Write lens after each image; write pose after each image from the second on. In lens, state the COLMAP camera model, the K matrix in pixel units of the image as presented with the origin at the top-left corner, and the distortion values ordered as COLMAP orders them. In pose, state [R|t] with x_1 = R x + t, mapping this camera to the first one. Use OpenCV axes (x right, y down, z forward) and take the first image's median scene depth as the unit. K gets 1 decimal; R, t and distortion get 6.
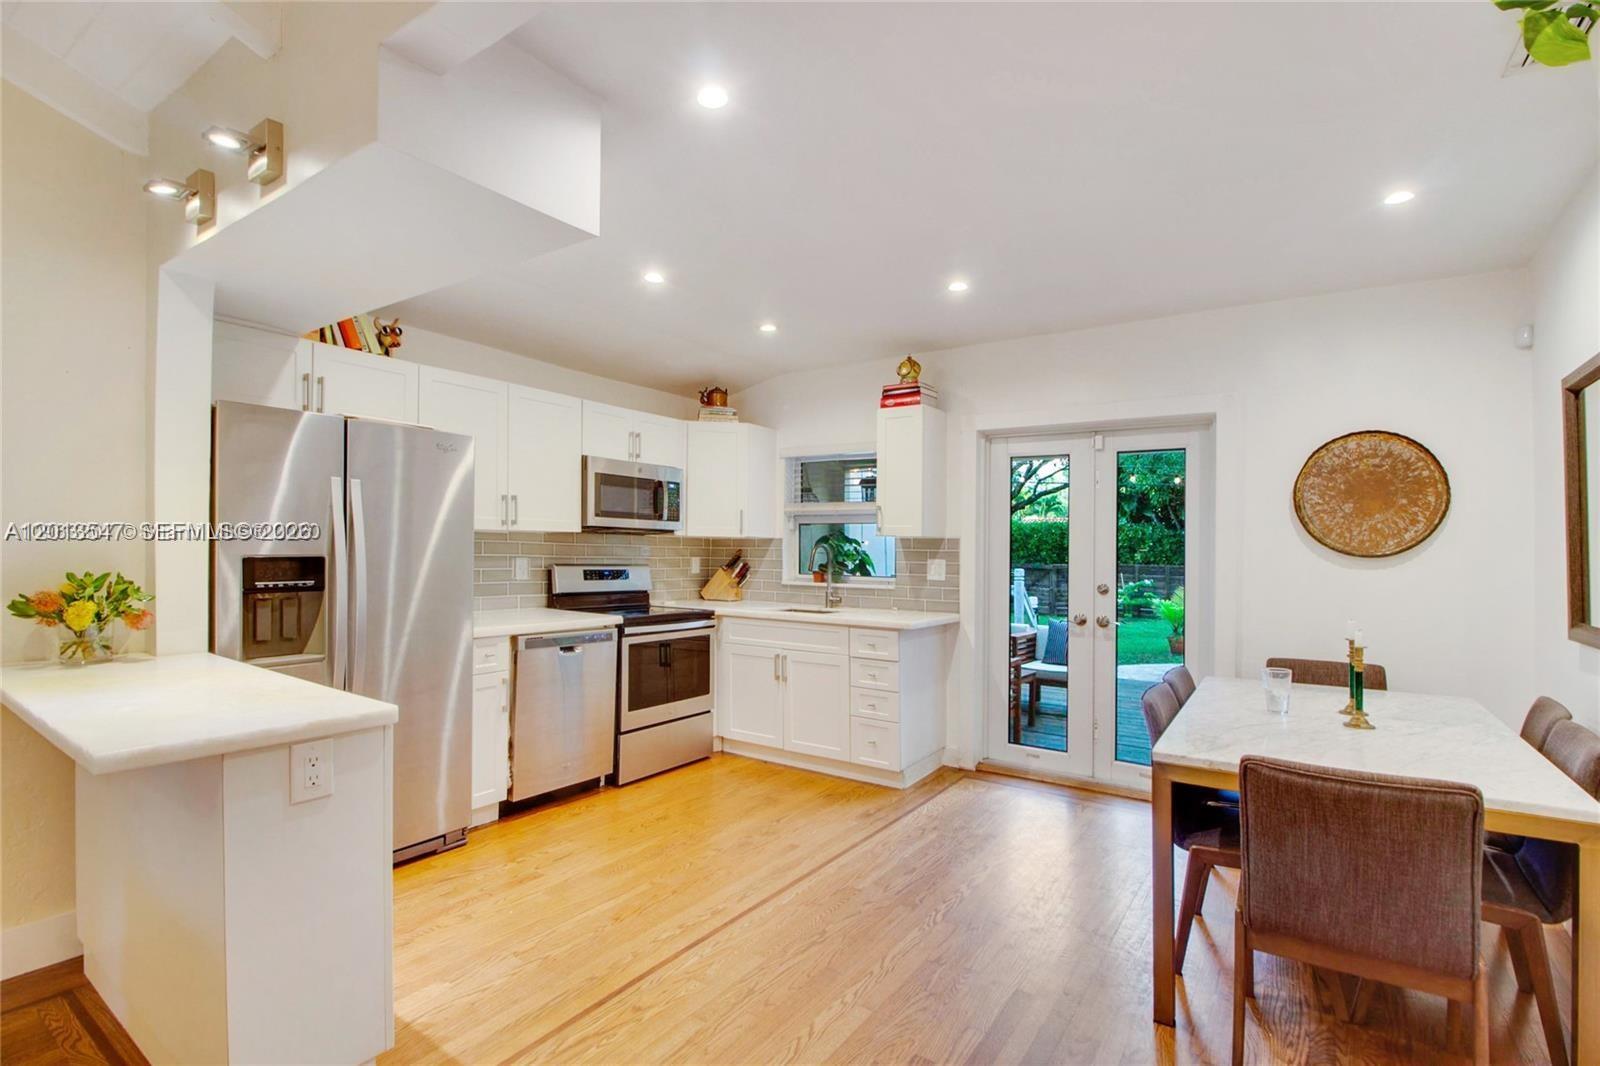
lens RADIAL K [[741.8, 0, 797.6], [0, 741.8, 539.8], [0, 0, 1]] dist [-0.000607, 0.000014]
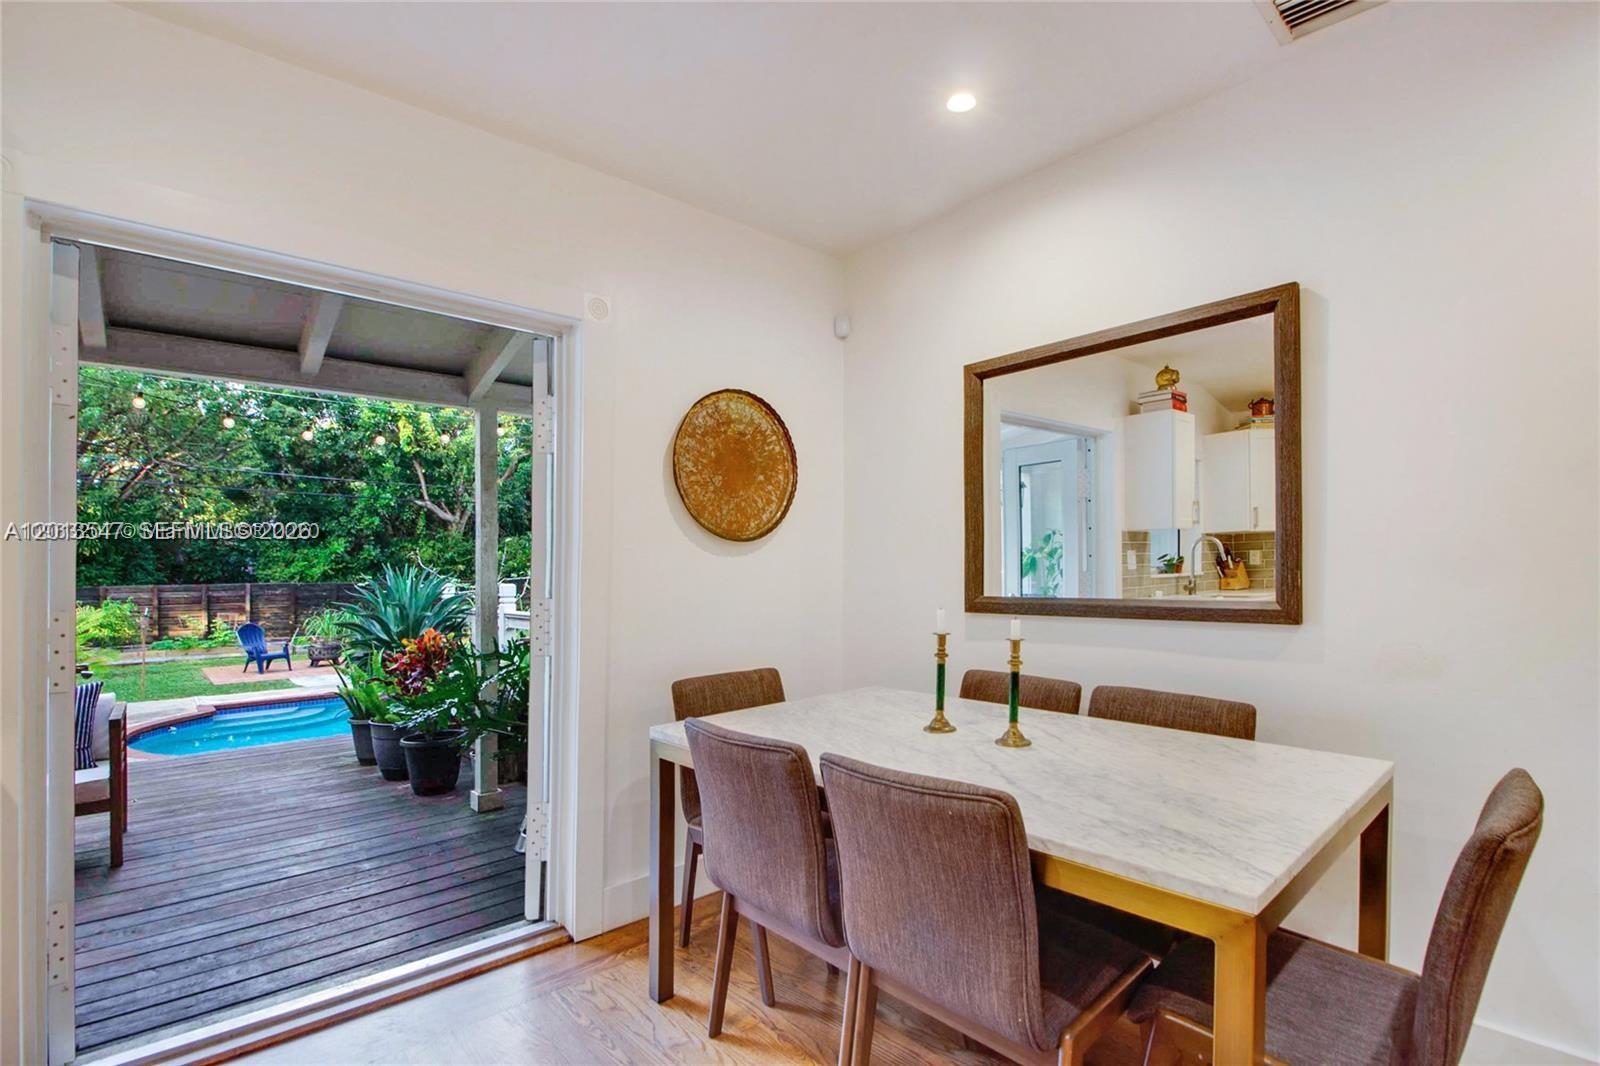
lens RADIAL K [[741.8, 0, 798.8], [0, 741.8, 545.0], [0, 0, 1]] dist [-0.000607, 0.000014]
pose [[0.232249, 0.003662, 0.972649, -0.030596], [-0.008822, 0.999960, -0.001658, 0.028682], [-0.972616, -0.008196, 0.232272, 0.738021]]
